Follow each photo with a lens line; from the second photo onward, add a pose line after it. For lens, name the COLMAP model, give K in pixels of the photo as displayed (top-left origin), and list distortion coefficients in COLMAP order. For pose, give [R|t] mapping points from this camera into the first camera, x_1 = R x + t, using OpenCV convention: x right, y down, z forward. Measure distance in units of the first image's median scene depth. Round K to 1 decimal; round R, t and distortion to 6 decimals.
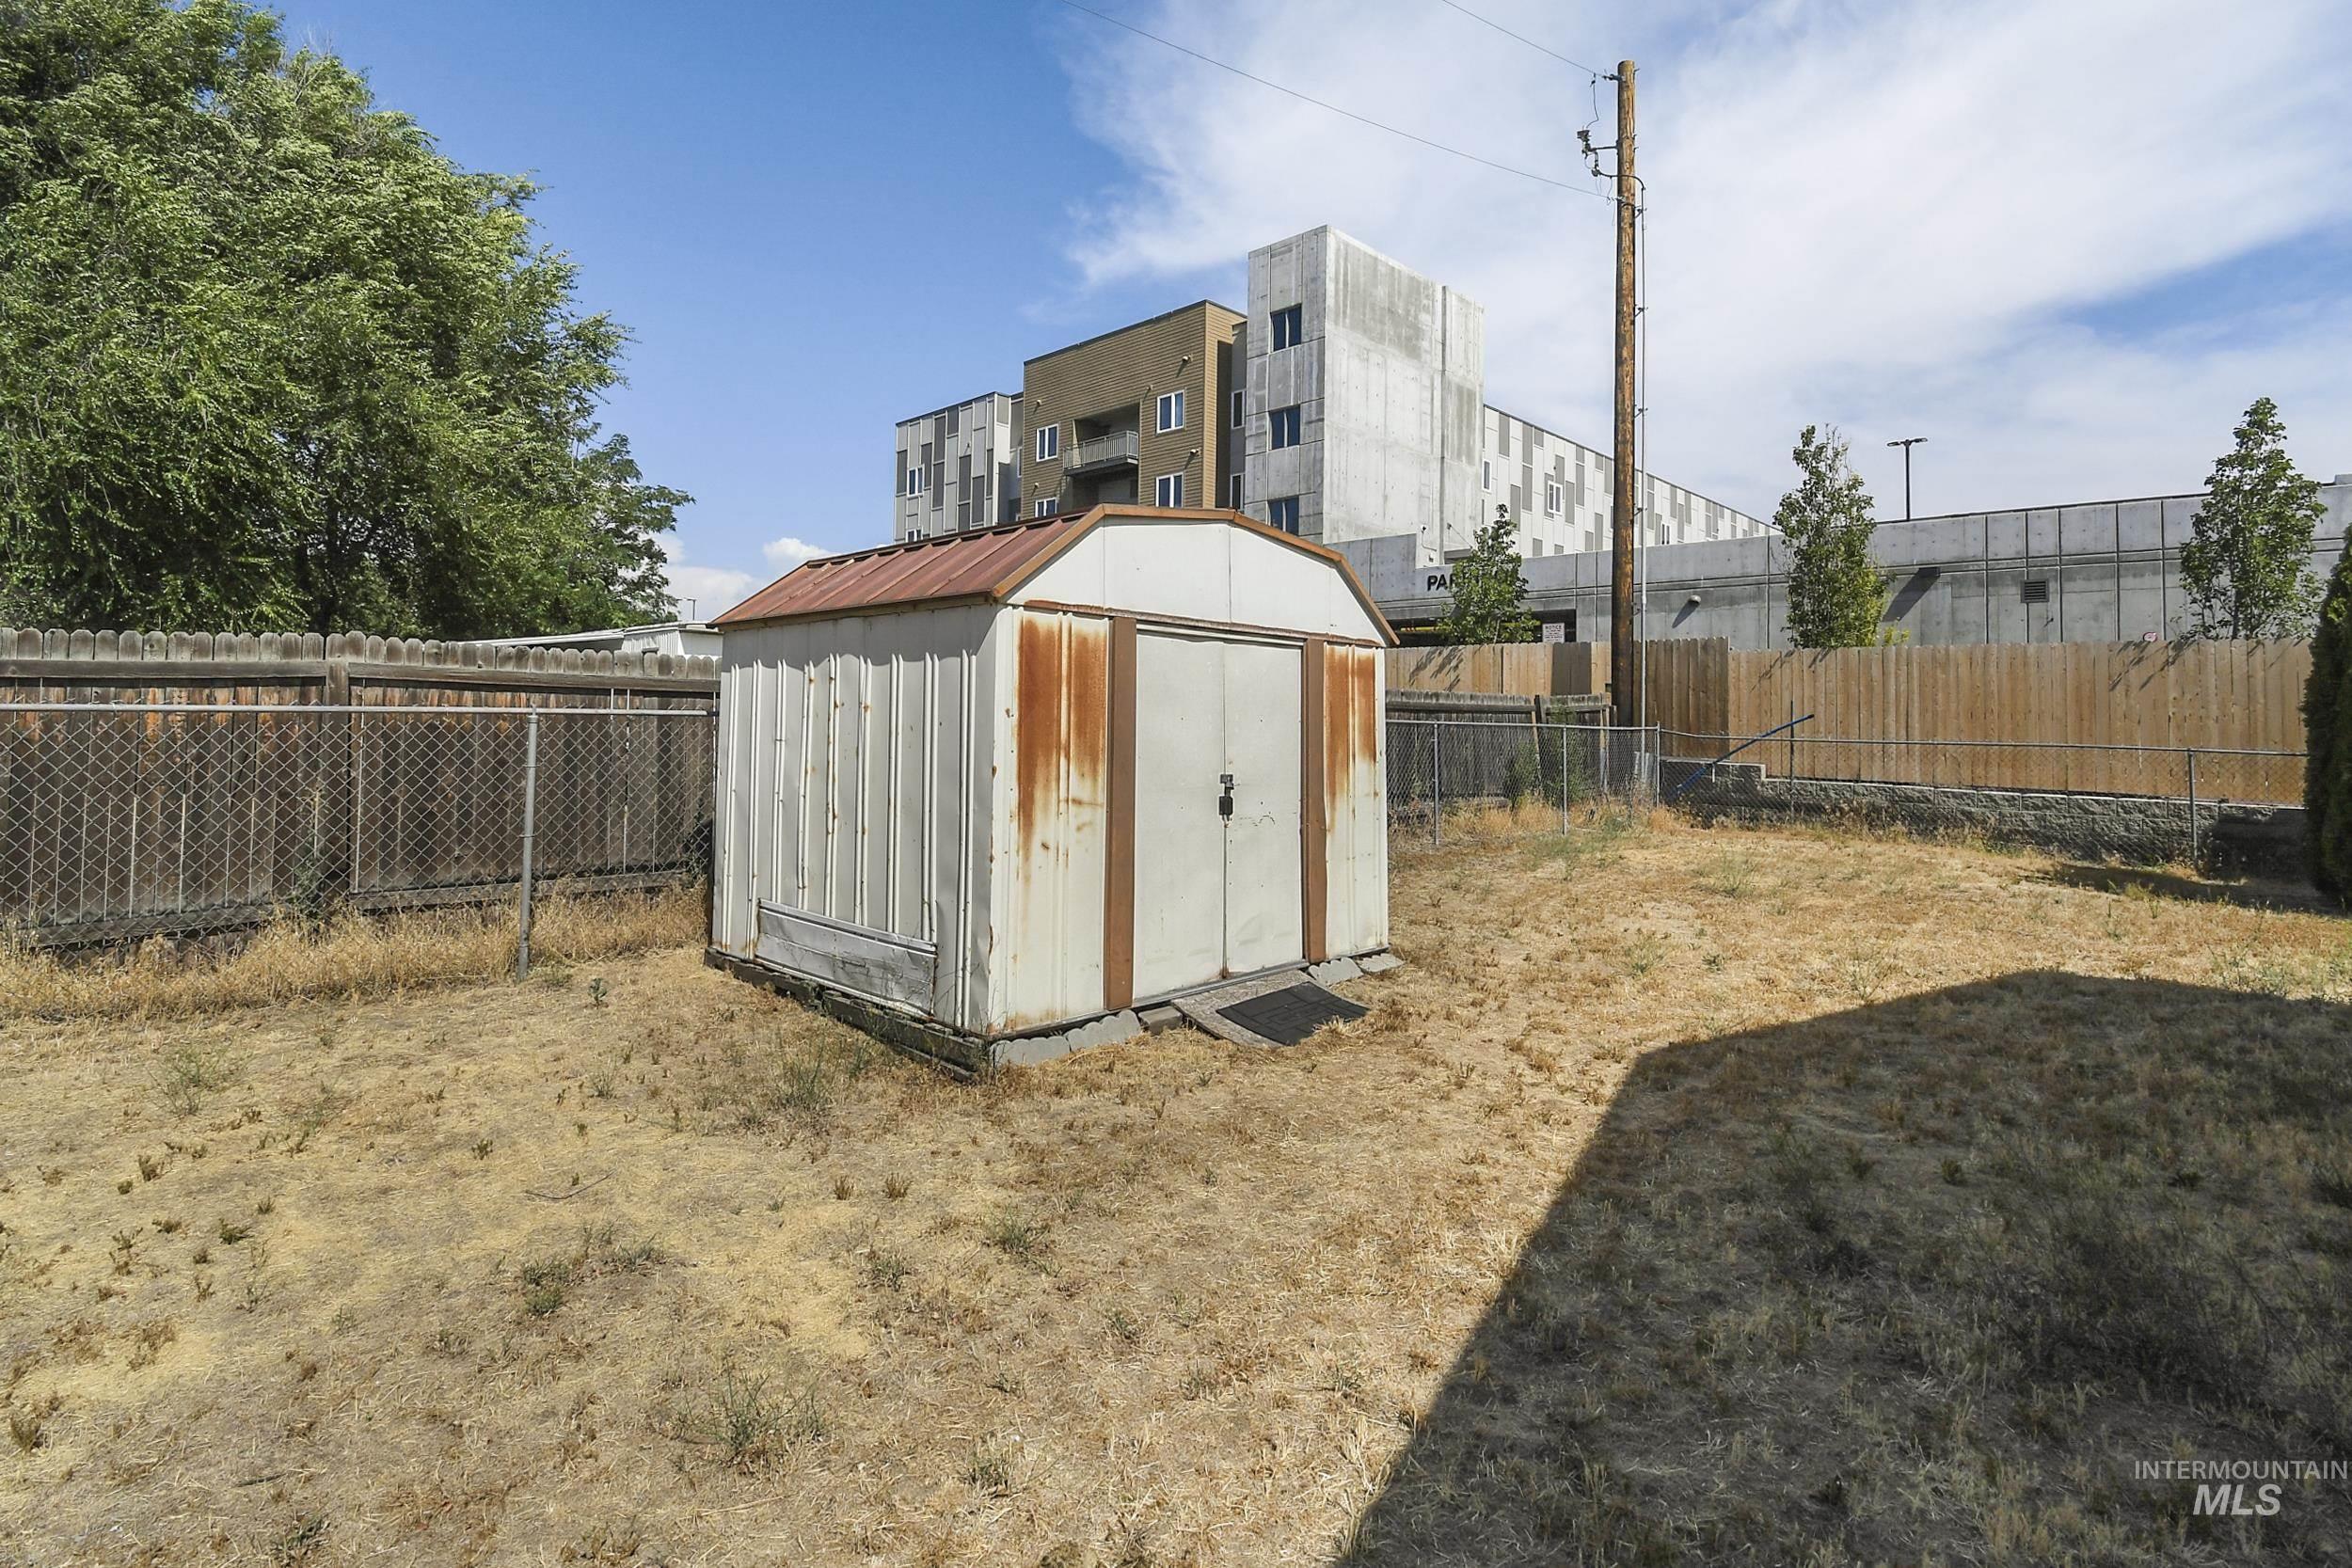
lens RADIAL K [[1042.7, 0, 1166.5], [0, 1042.7, 702.5], [0, 0, 1]] dist [0.000574, -0.018806]
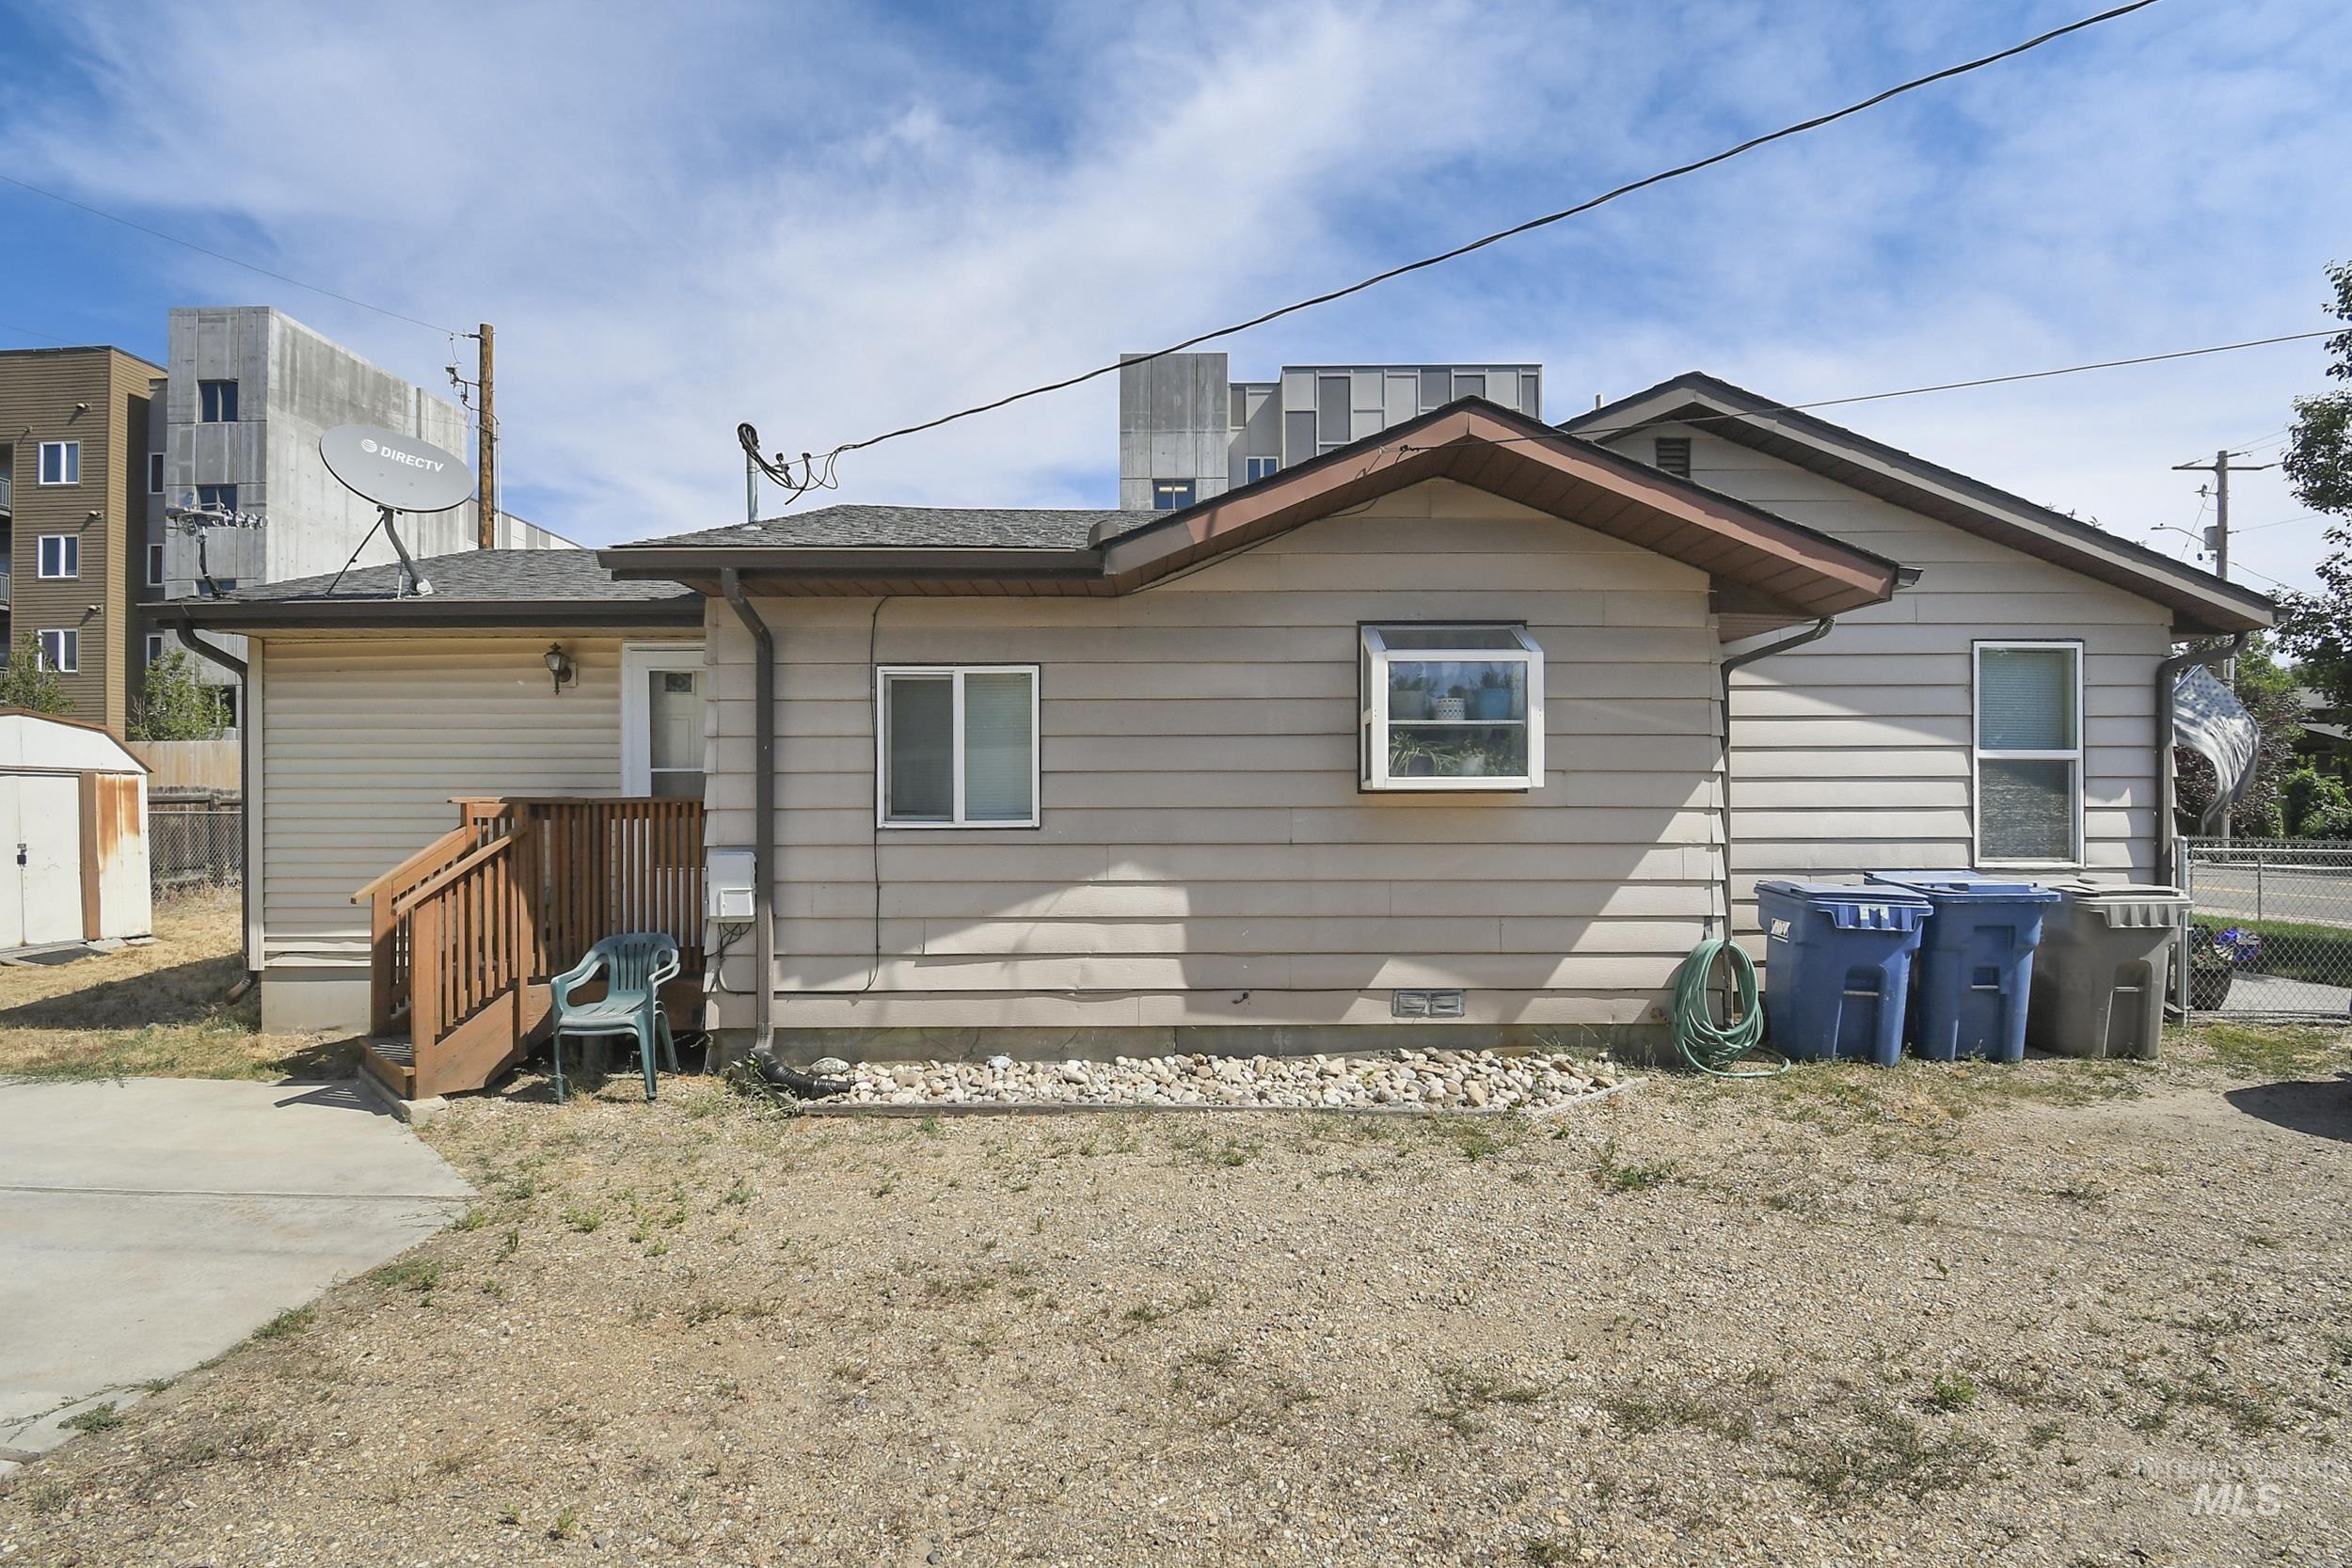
lens RADIAL K [[1061.2, 0, 1174.2], [0, 1061.2, 812.8], [0, 0, 1]] dist [0.000099, -0.019636]
pose [[0.692872, -0.027791, 0.720525, 0.142156], [0.010074, 0.999533, 0.028866, -0.019541], [-0.720990, -0.012742, 0.692828, -1.616882]]
